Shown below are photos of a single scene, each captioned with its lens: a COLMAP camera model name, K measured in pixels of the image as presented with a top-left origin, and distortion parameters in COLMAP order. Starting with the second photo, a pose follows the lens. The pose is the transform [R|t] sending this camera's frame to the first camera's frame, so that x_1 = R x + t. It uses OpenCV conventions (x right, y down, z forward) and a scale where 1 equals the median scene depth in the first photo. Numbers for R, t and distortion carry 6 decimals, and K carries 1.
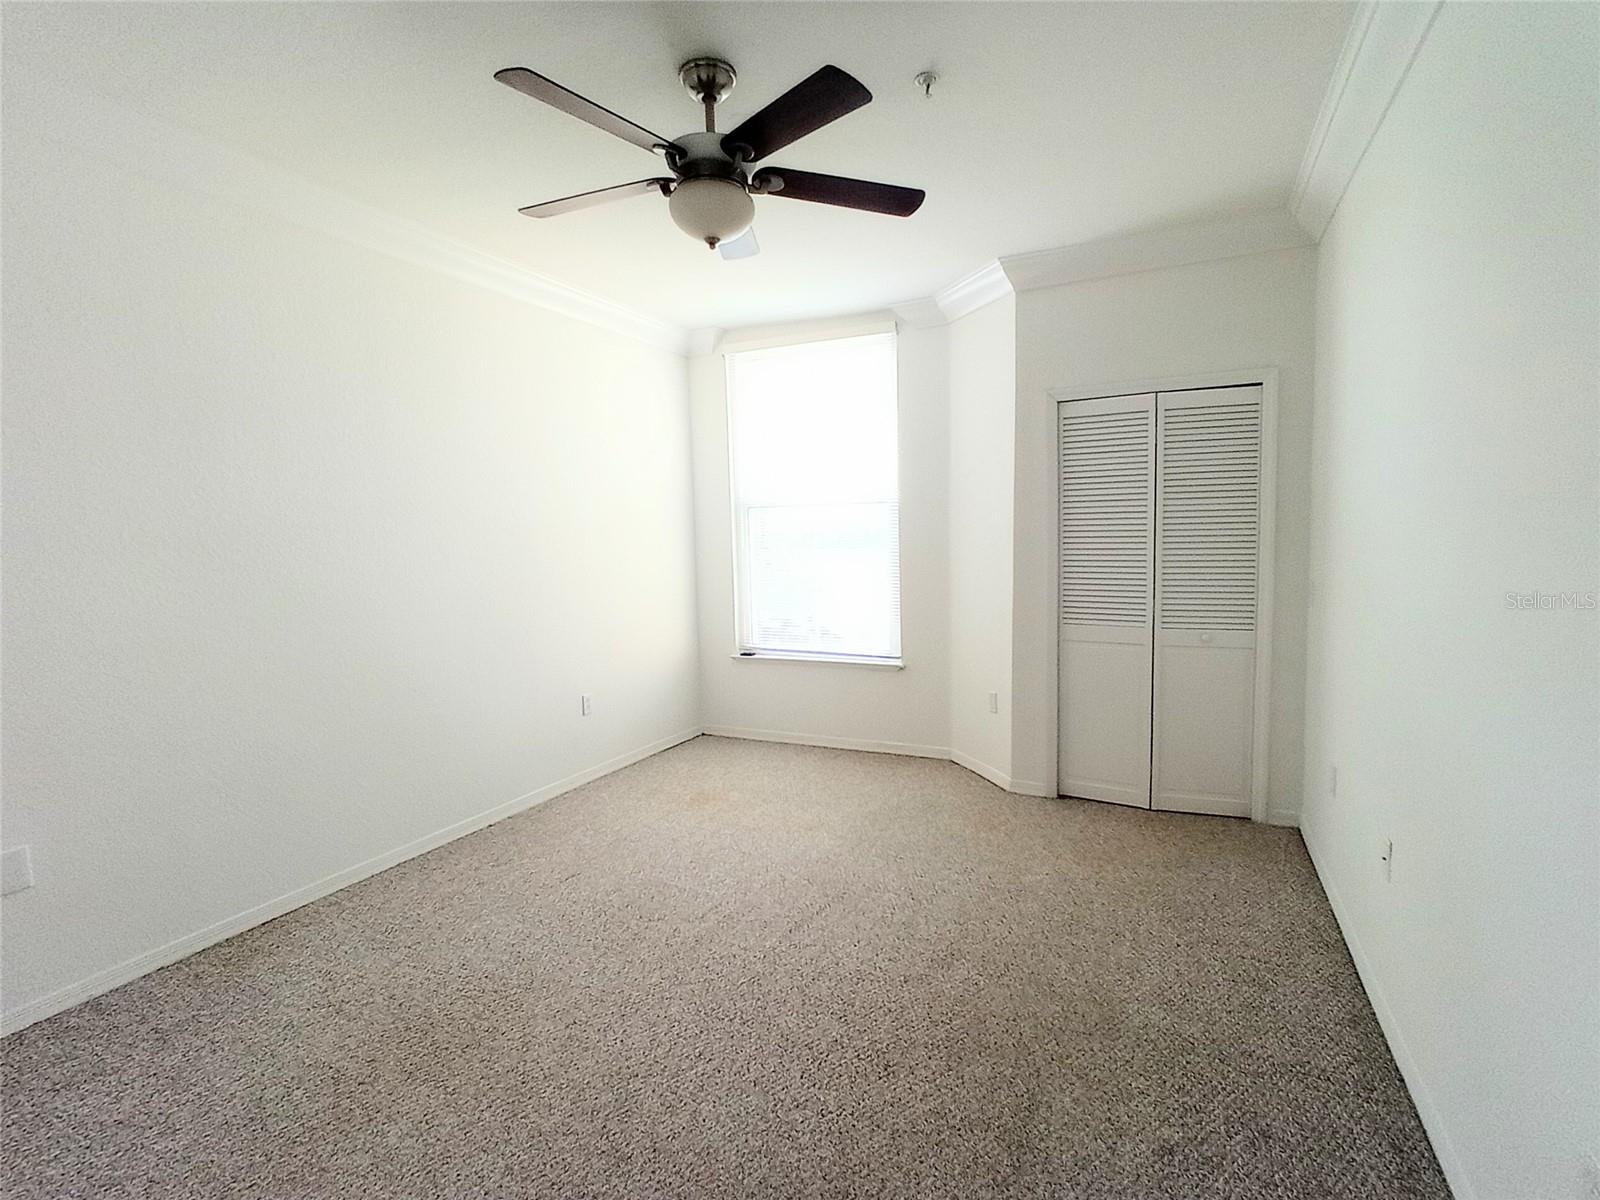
lens RADIAL K [[790.6, 0, 807.6], [0, 790.6, 602.2], [0, 0, 1]] dist [0.003699, -0.001031]
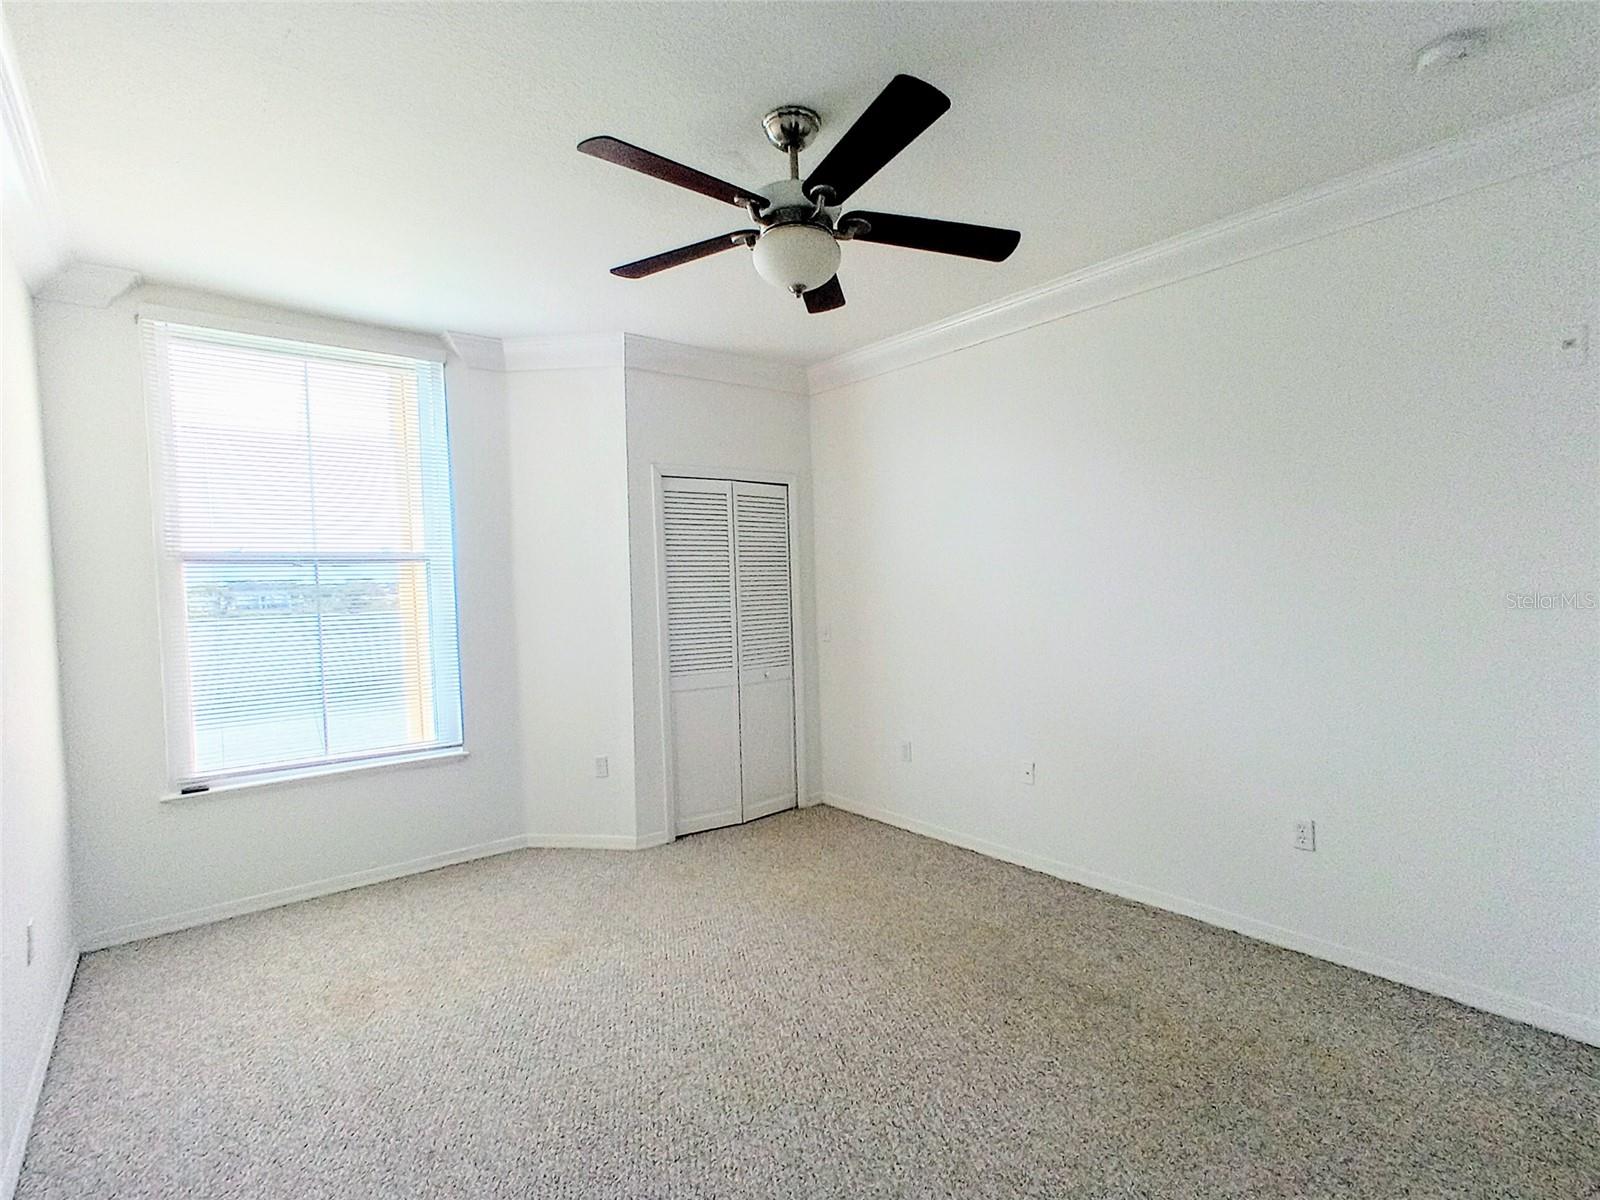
lens RADIAL K [[790.6, 0, 804.0], [0, 790.6, 598.1], [0, 0, 1]] dist [0.003699, -0.001031]
pose [[0.423841, -0.009544, 0.905686, -0.554575], [0.093590, 0.995053, -0.033312, -0.025853], [-0.900888, 0.098882, 0.422638, 0.343610]]
